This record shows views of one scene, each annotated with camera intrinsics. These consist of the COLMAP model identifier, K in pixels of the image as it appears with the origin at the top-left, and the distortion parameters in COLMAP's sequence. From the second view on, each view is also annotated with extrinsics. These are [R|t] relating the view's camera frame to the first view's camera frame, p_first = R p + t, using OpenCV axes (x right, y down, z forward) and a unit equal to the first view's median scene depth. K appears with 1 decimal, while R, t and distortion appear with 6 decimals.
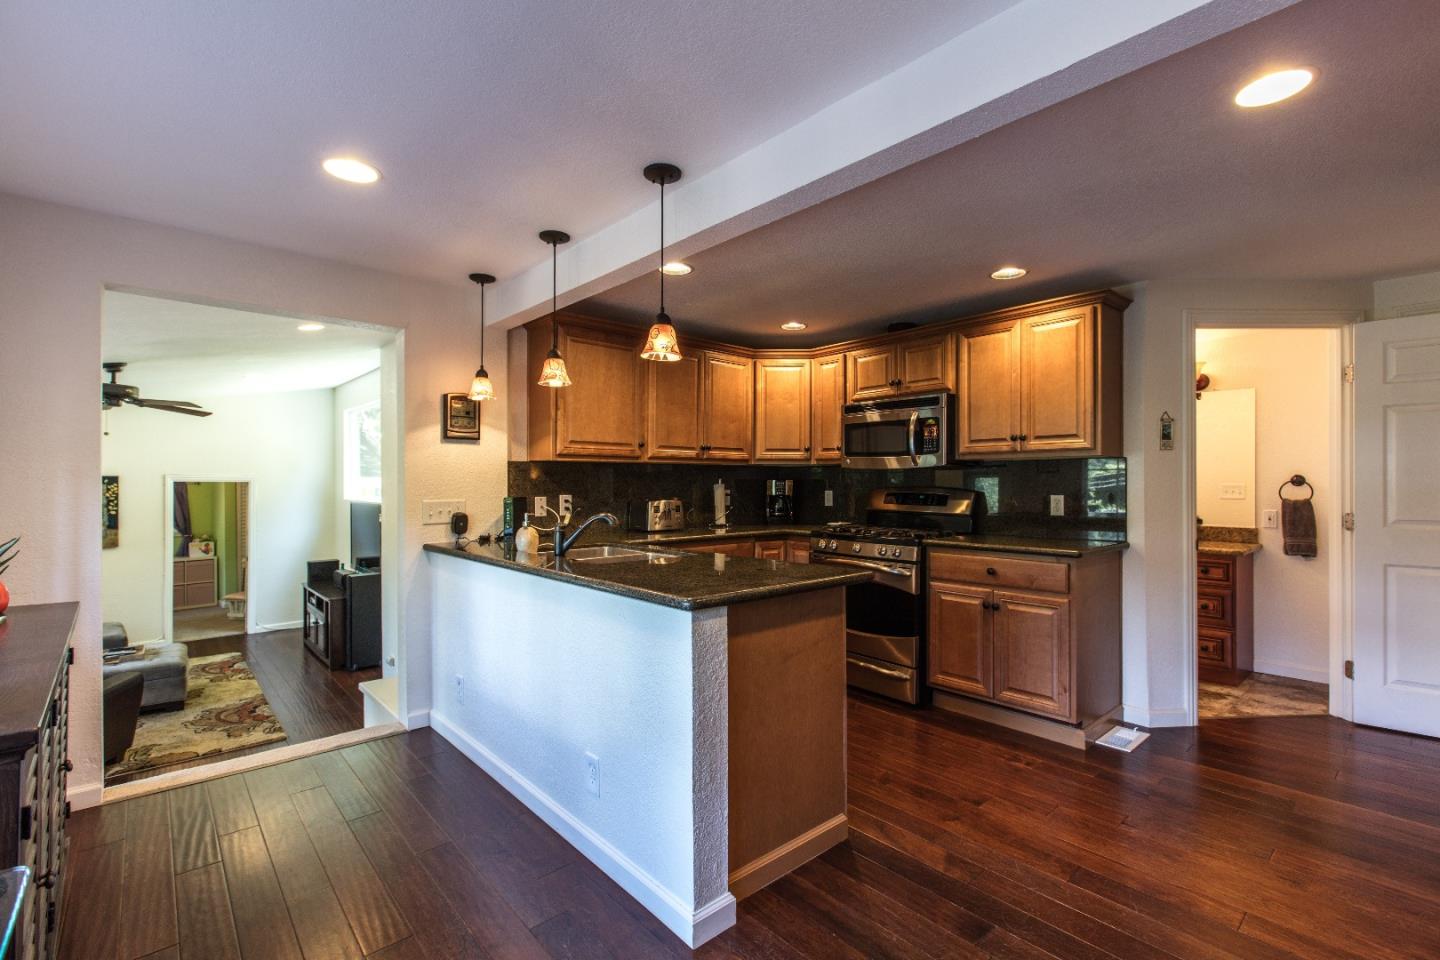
lens RADIAL K [[650.6, 0, 737.1], [0, 650.6, 482.0], [0, 0, 1]] dist [-0.001081, -0.000086]
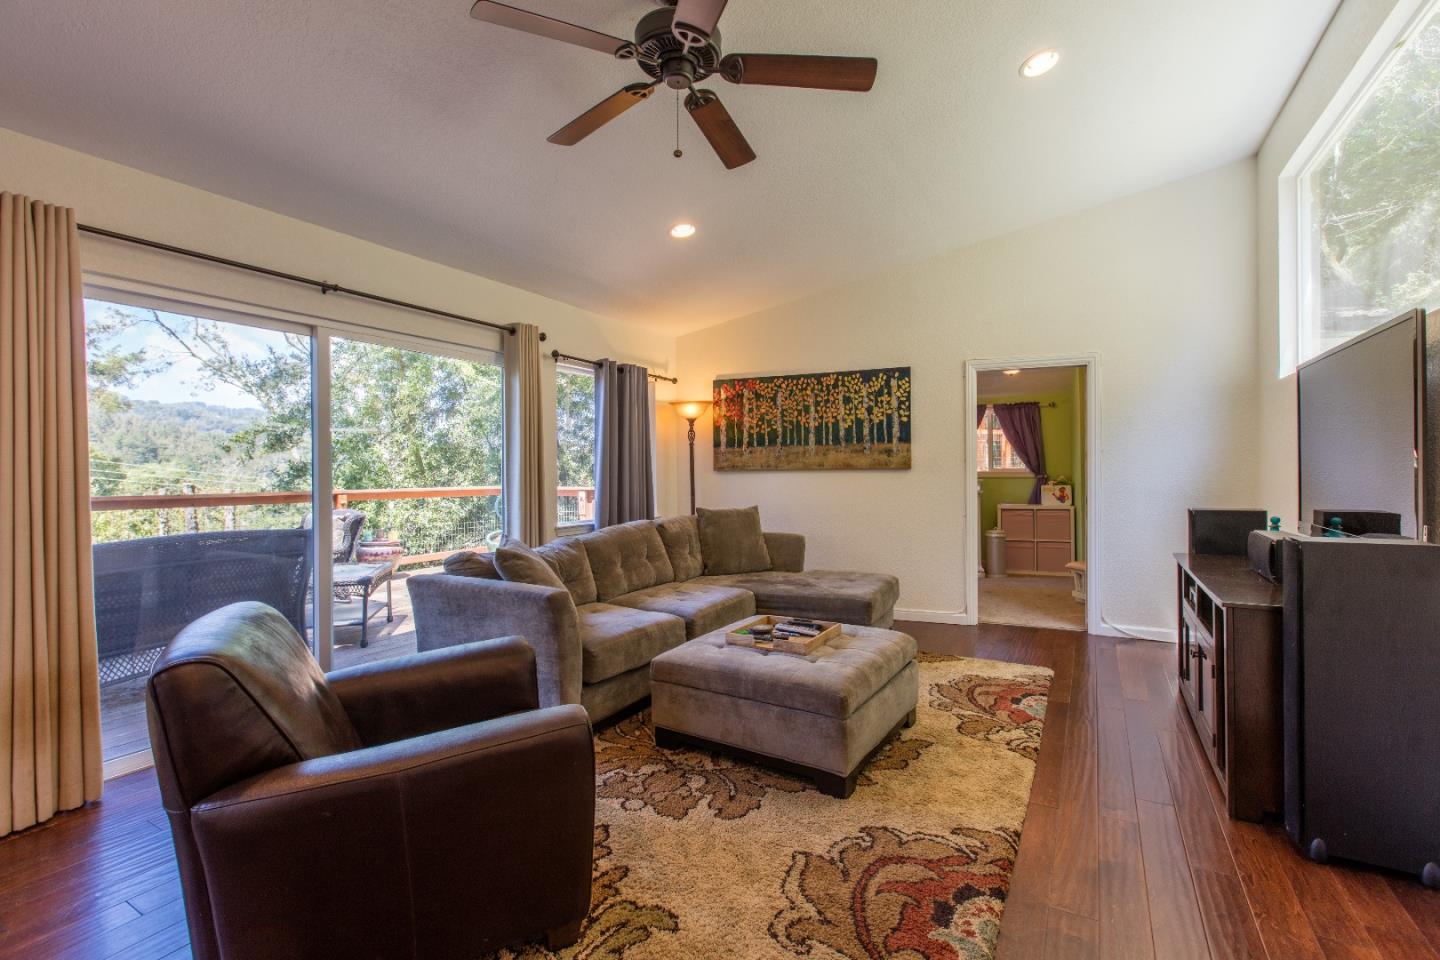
lens RADIAL K [[629.7, 0, 722.9], [0, 629.7, 471.4], [0, 0, 1]] dist [0.000689, -0.000020]
pose [[0.291626, -0.003835, -0.956525, -0.361347], [0.007899, 0.999968, -0.001601, 0.102537], [0.956500, -0.007089, 0.291647, 0.606606]]
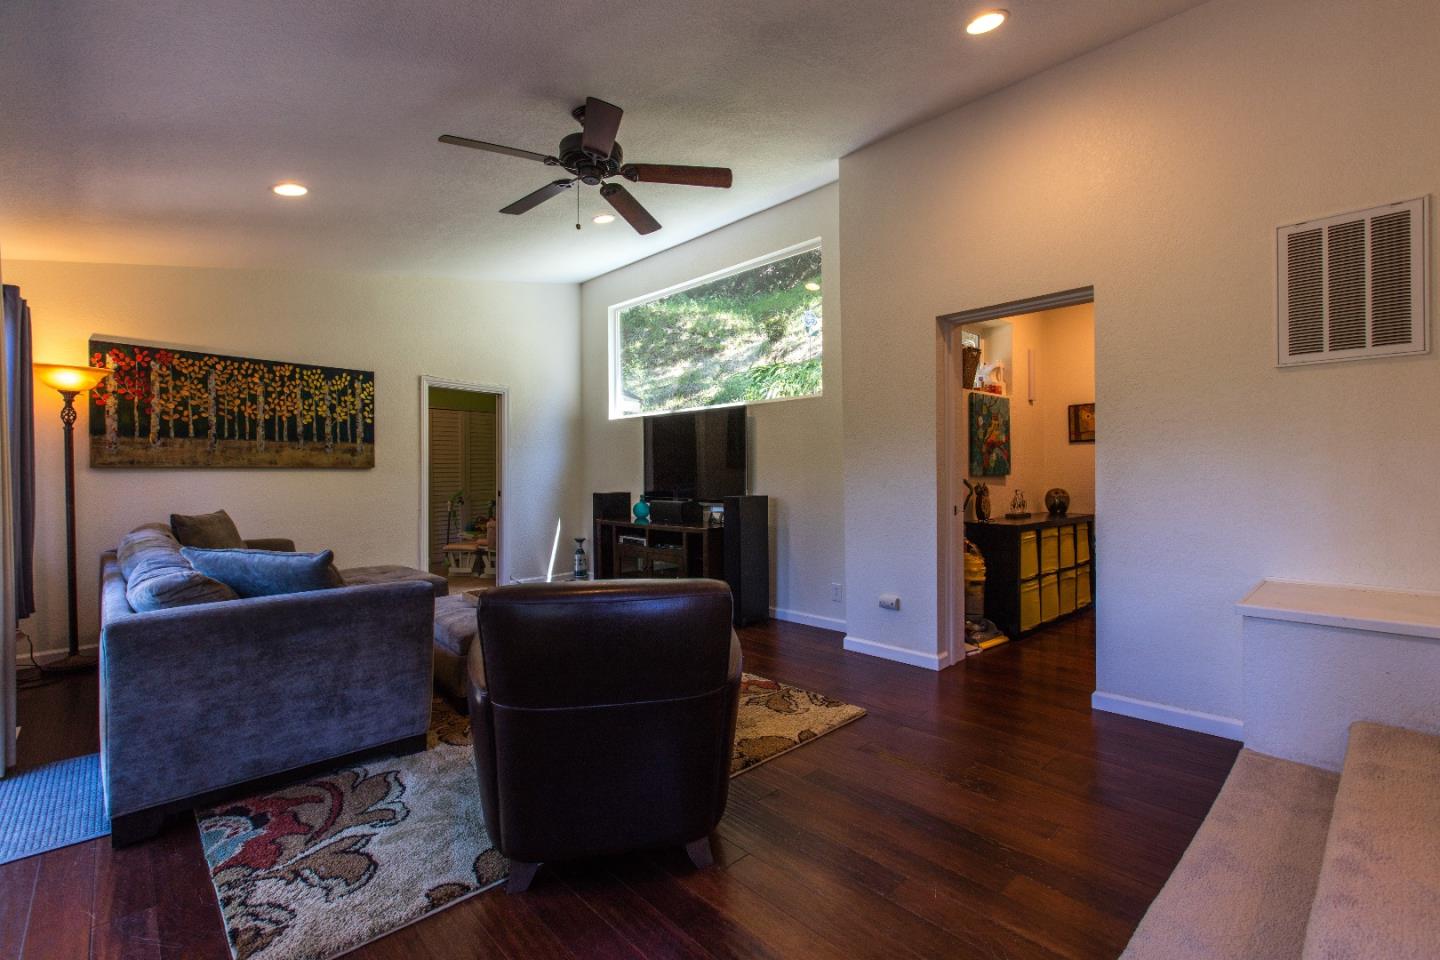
lens RADIAL K [[646.2, 0, 724.6], [0, 646.2, 478.3], [0, 0, 1]] dist [0.002348, -0.000217]
pose [[0.999974, -0.005745, 0.004252, -0.552369], [0.005711, 0.999951, 0.008027, 0.108311], [-0.004298, -0.008002, 0.999959, 0.256125]]
